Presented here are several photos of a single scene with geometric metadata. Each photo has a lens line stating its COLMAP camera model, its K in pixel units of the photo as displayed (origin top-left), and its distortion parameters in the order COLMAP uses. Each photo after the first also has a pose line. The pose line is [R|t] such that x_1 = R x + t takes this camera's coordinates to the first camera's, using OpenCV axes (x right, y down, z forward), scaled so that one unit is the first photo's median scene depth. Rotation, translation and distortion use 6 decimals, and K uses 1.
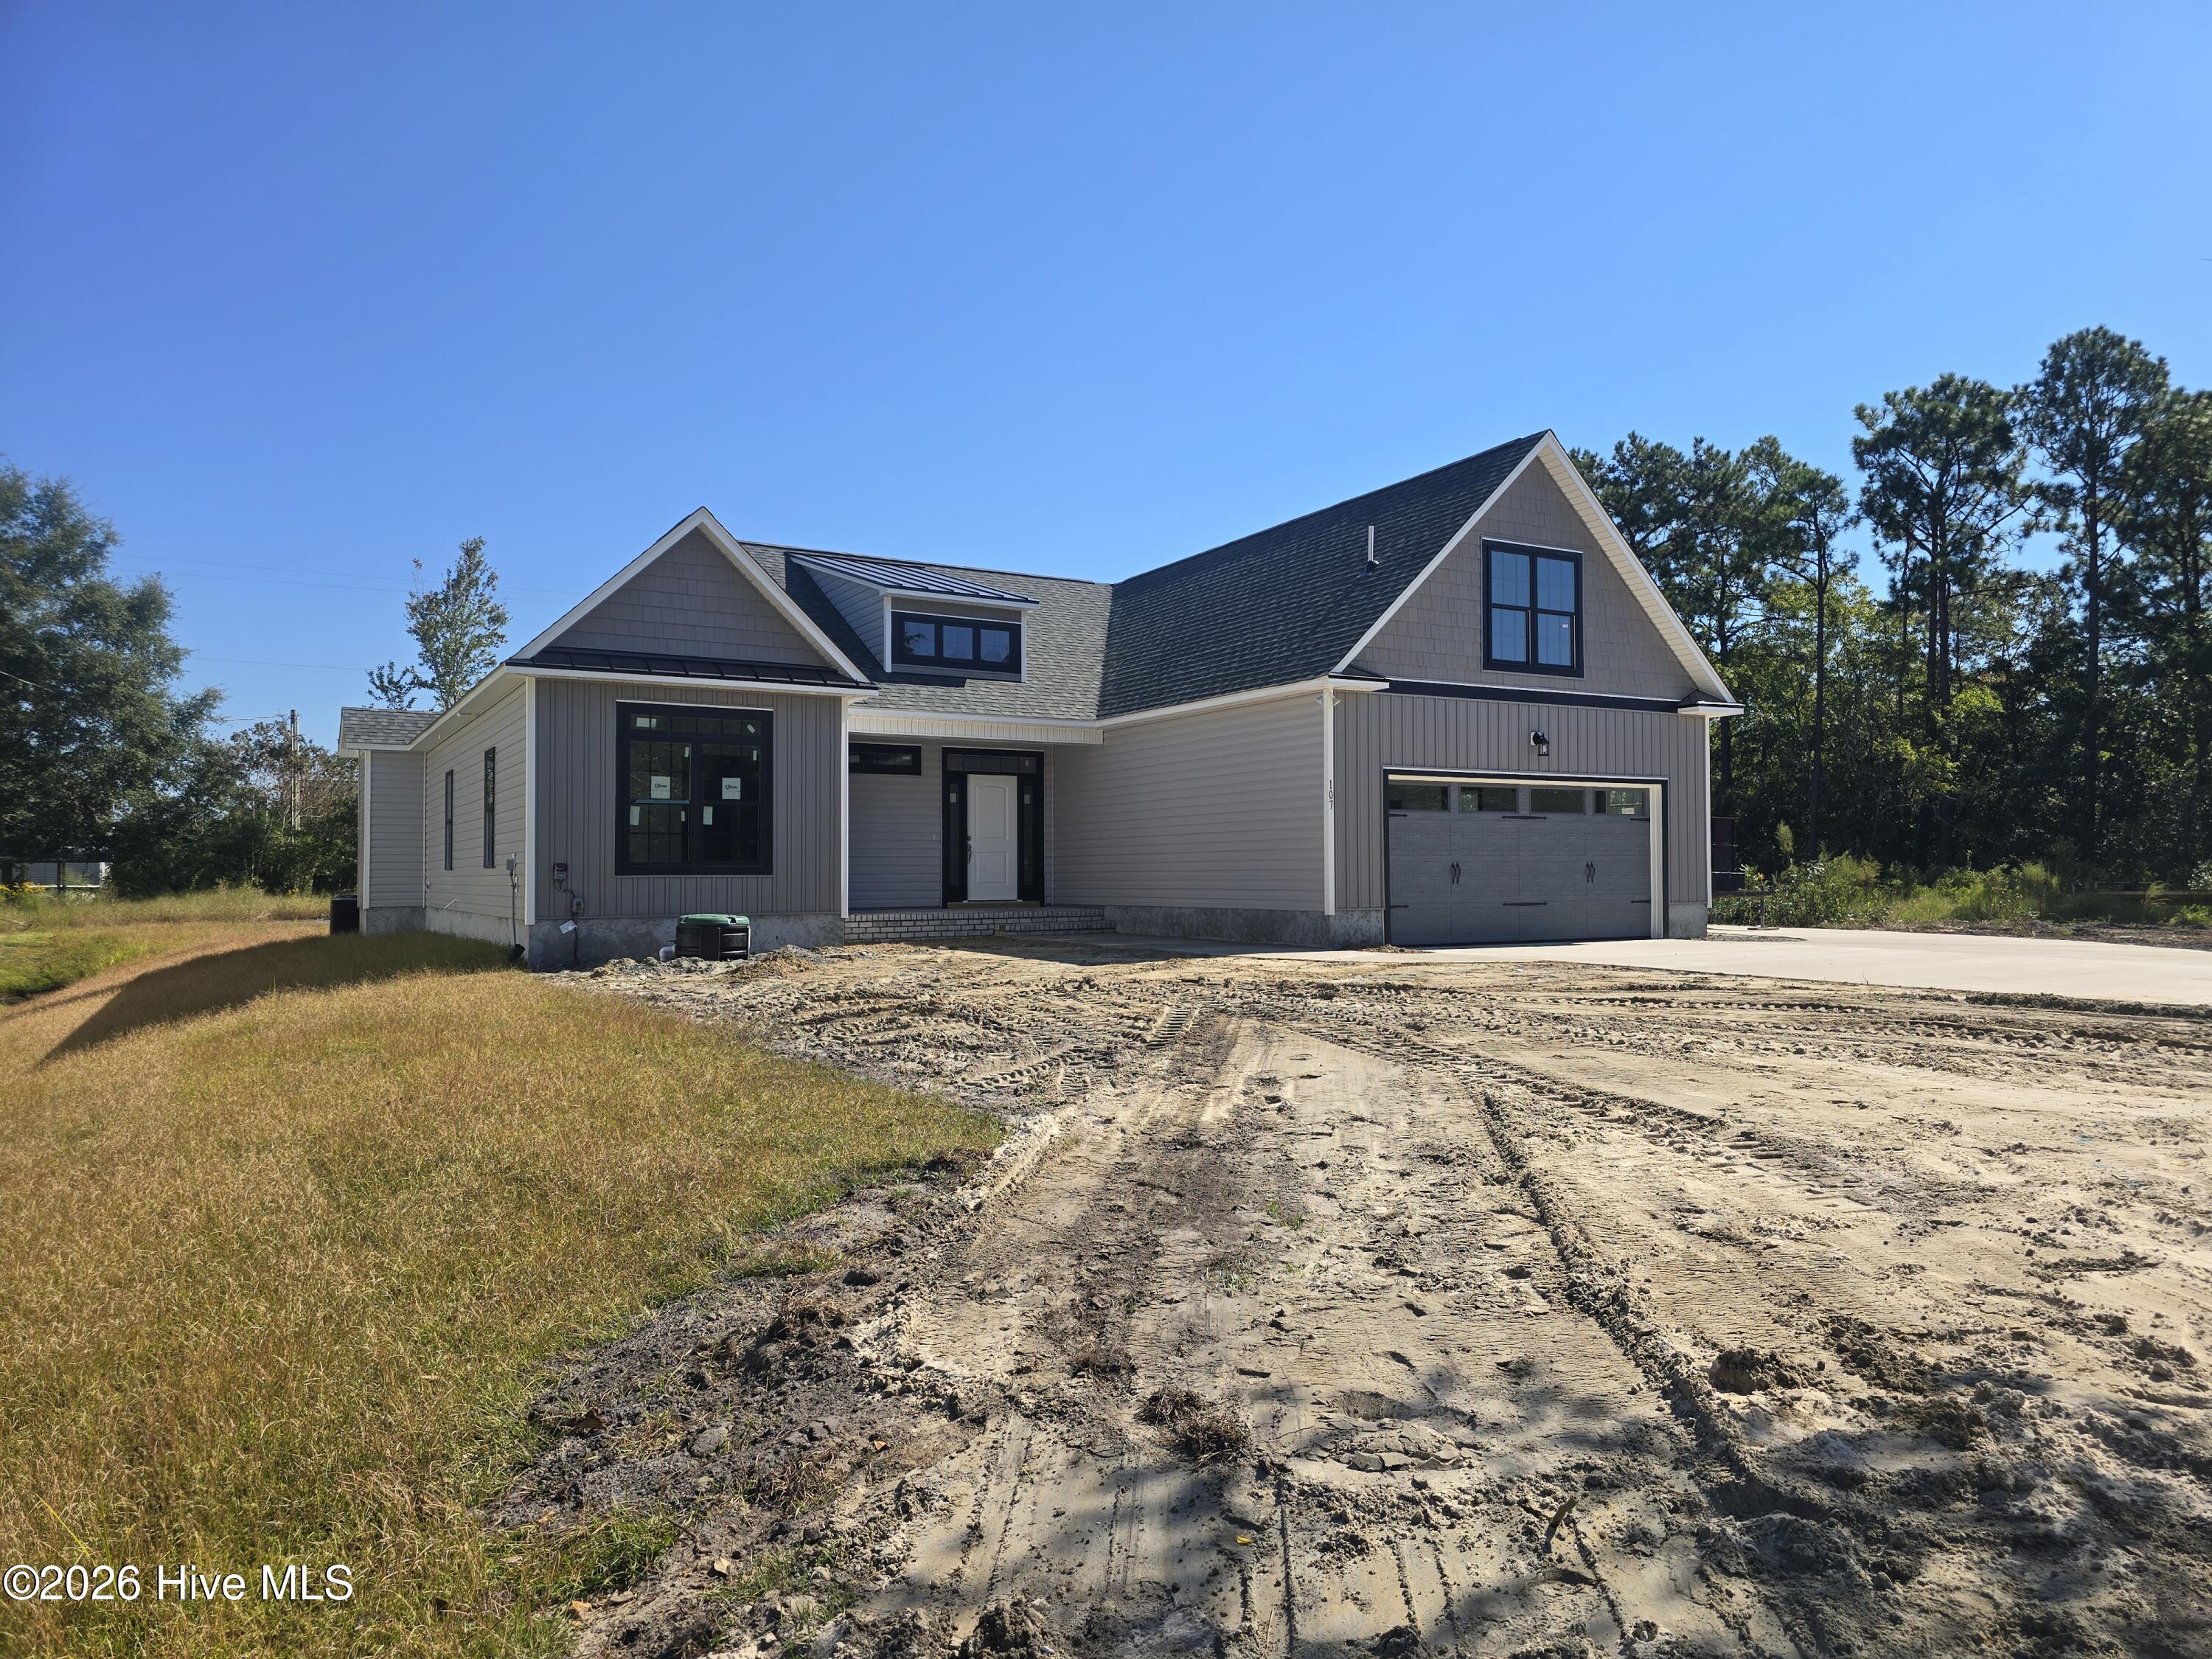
lens RADIAL K [[1489.7, 0, 1102.6], [0, 1489.7, 828.3], [0, 0, 1]] dist [0.027235, -0.002412]
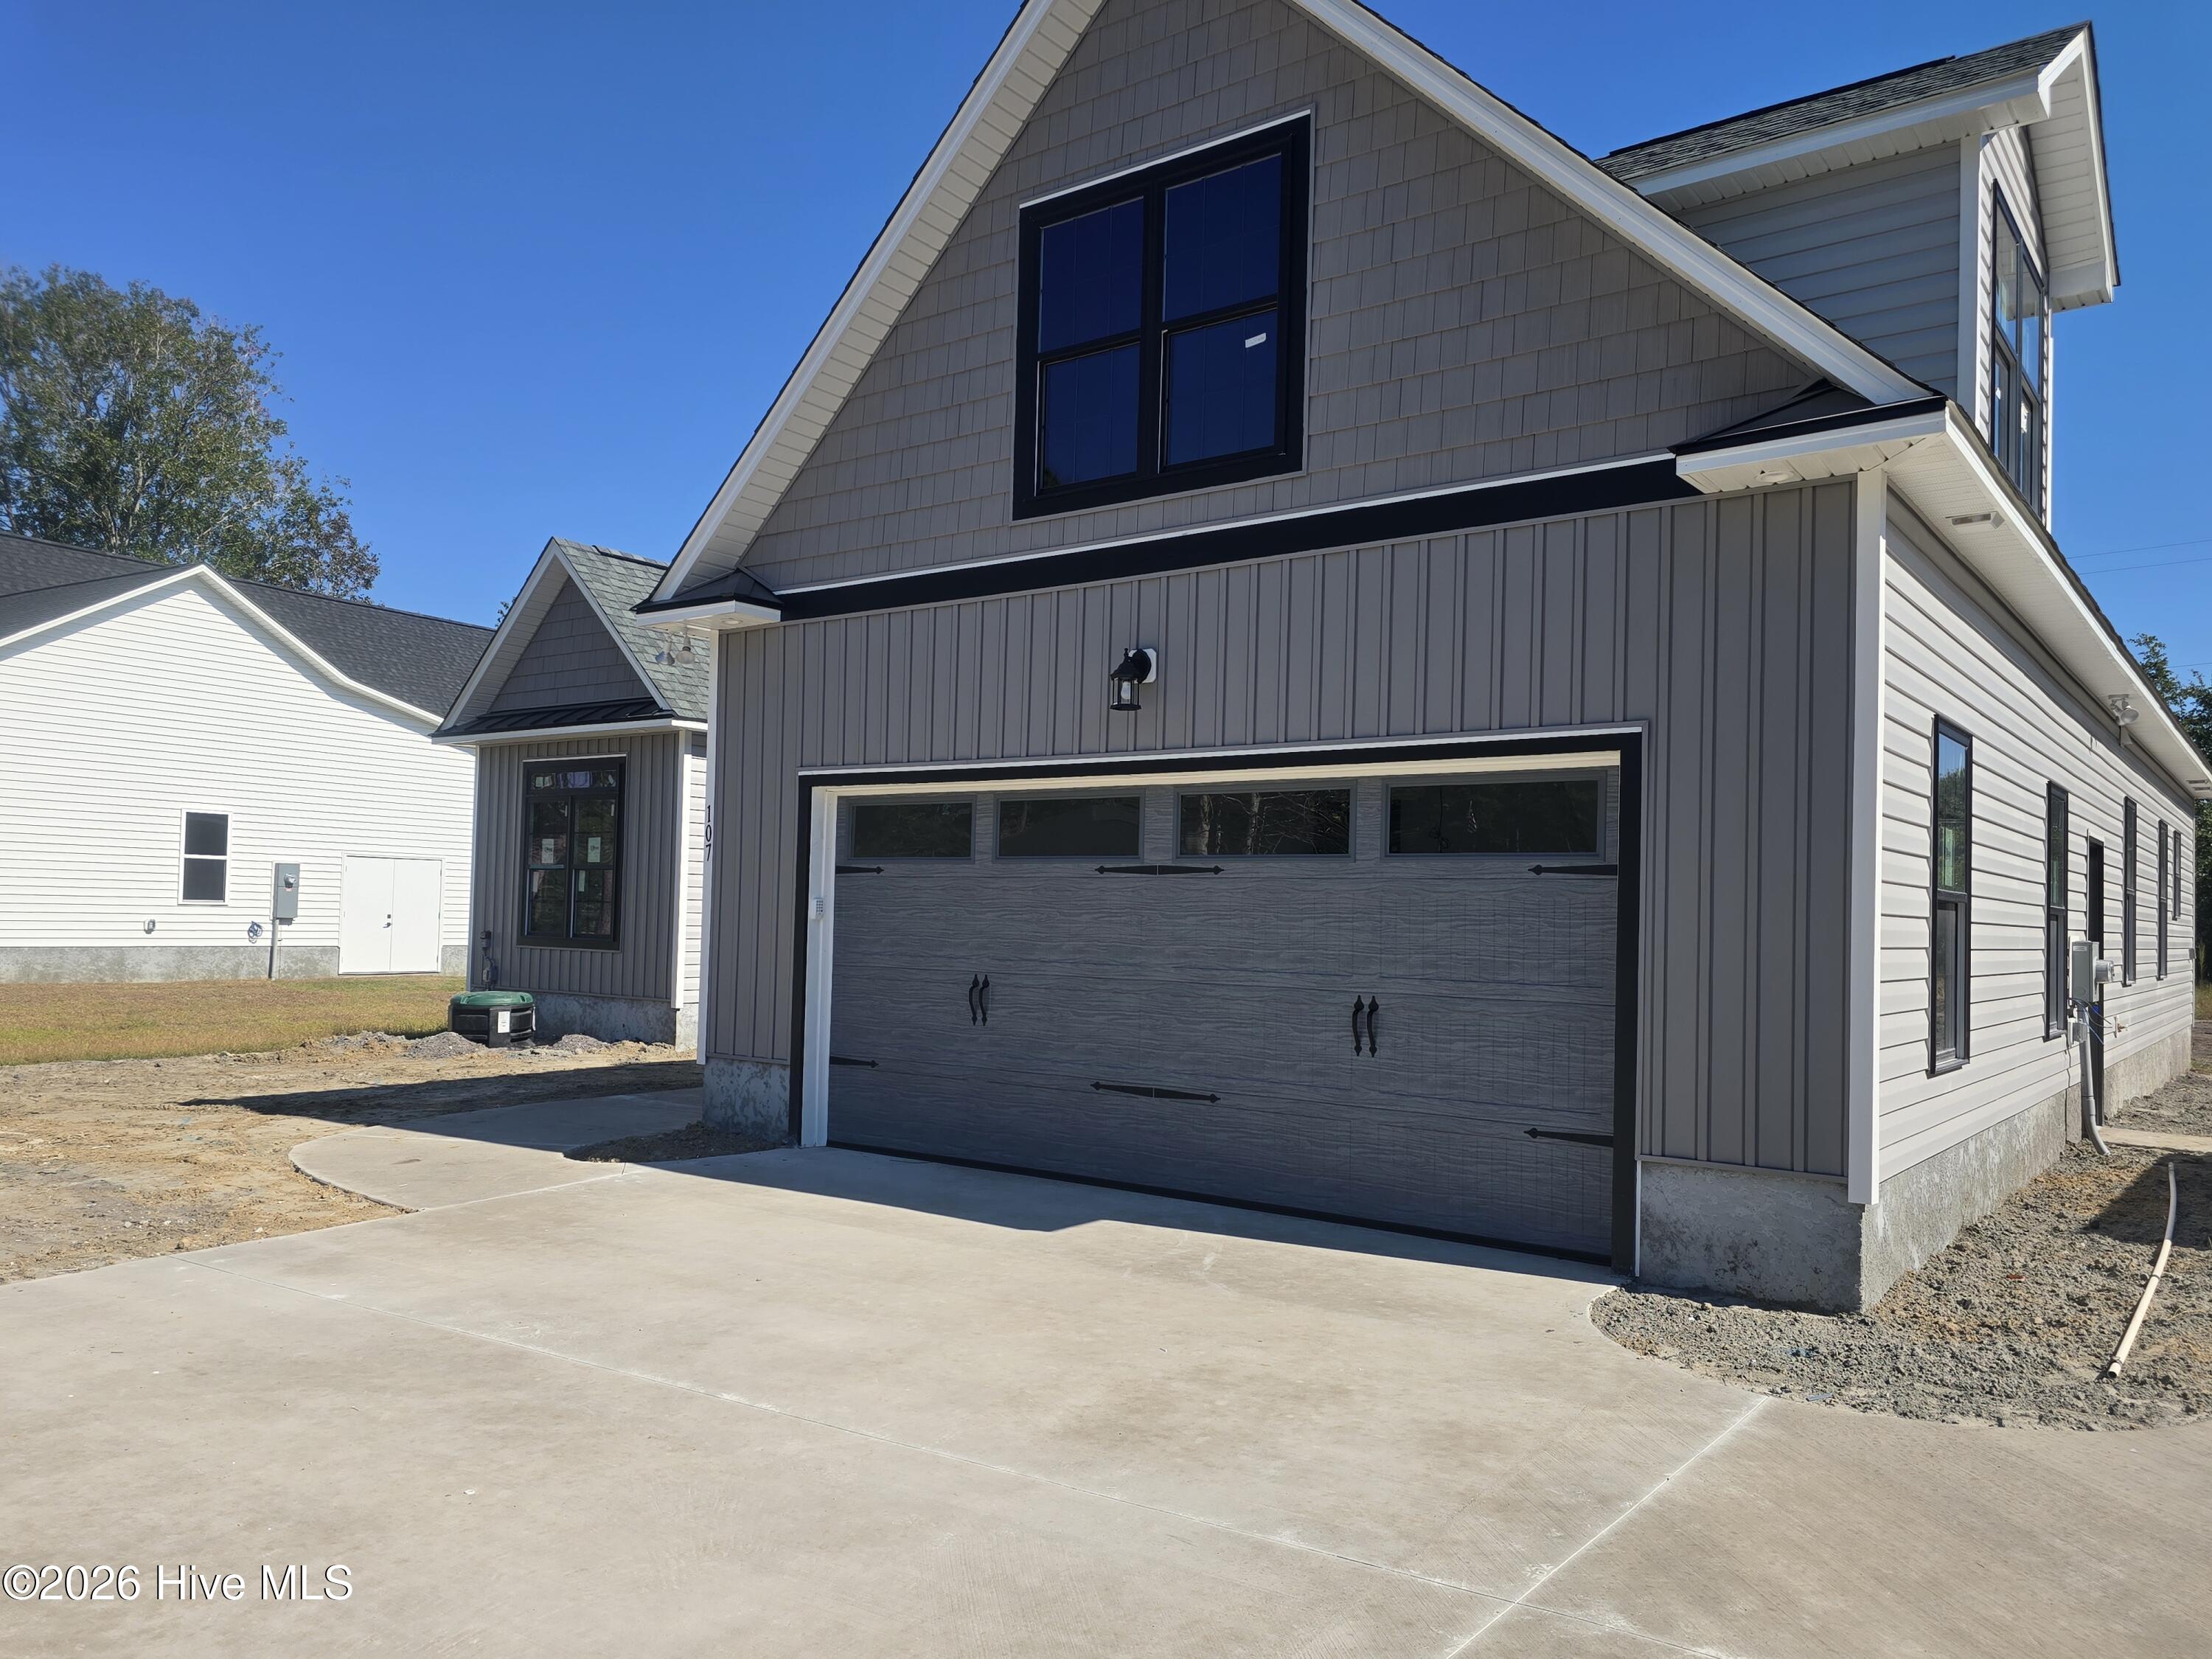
lens RADIAL K [[1582.2, 0, 1113.3], [0, 1582.2, 849.2], [0, 0, 1]] dist [0.058790, 0.000745]
pose [[0.387747, -0.025130, -0.921423, 0.676996], [0.001555, 0.999645, -0.026609, -0.001696], [0.921764, 0.008885, 0.387649, 0.856947]]
